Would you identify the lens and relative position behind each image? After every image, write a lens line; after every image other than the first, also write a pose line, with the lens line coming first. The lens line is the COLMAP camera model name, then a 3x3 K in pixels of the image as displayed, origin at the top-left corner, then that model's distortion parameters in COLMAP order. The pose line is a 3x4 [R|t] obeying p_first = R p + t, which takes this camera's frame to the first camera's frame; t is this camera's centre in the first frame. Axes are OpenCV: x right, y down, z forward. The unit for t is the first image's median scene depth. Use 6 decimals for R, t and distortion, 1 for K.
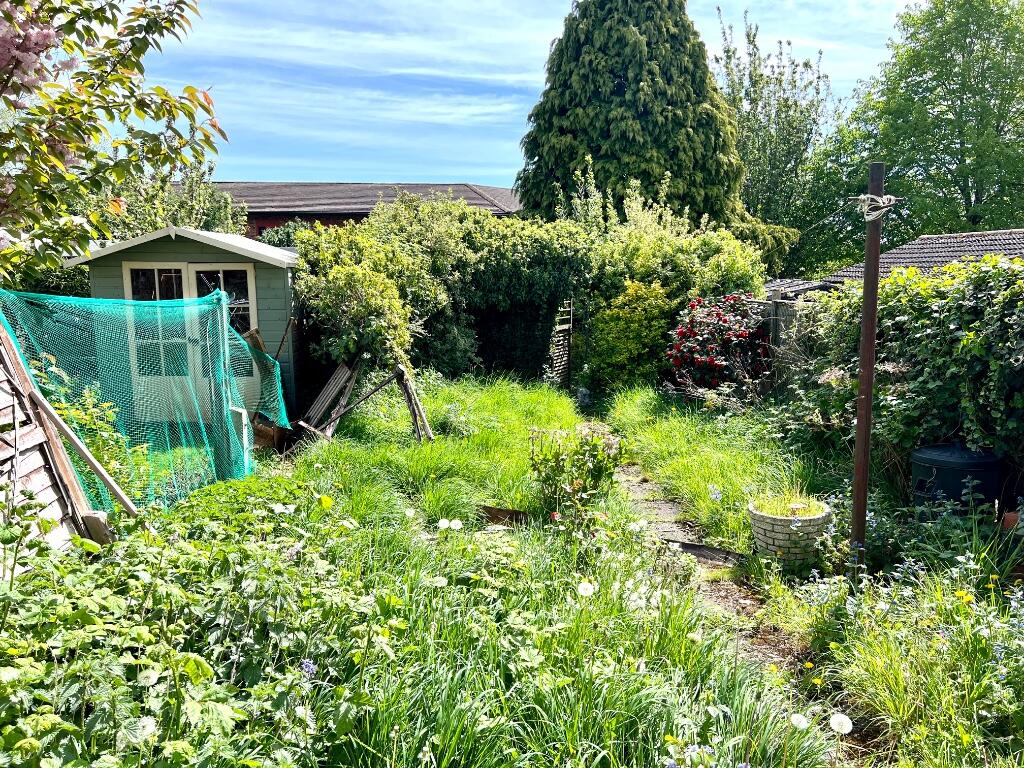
lens RADIAL K [[862.8, 0, 512.5], [0, 862.8, 398.6], [0, 0, 1]] dist [0.132588, -0.208857]
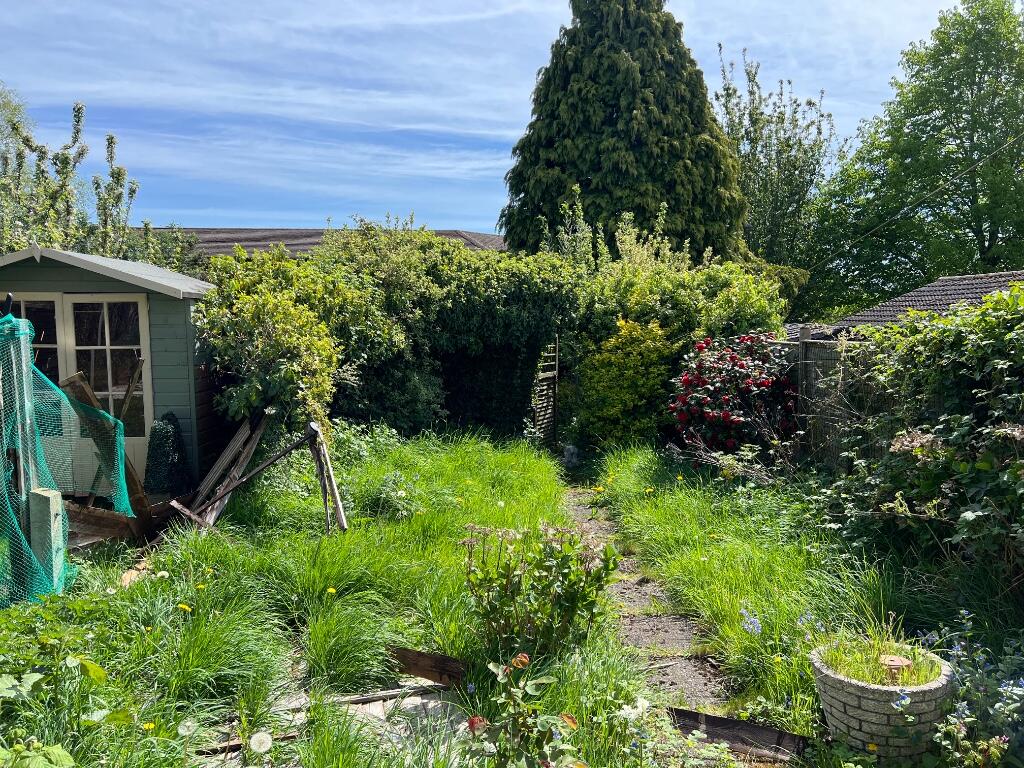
lens RADIAL K [[862.8, 0, 512.5], [0, 862.8, 398.6], [0, 0, 1]] dist [0.132588, -0.208857]
pose [[0.999992, -0.000548, 0.003898, 0.023438], [0.000772, 0.998341, -0.057580, -0.010438], [-0.003860, 0.057582, 0.998333, 0.156772]]
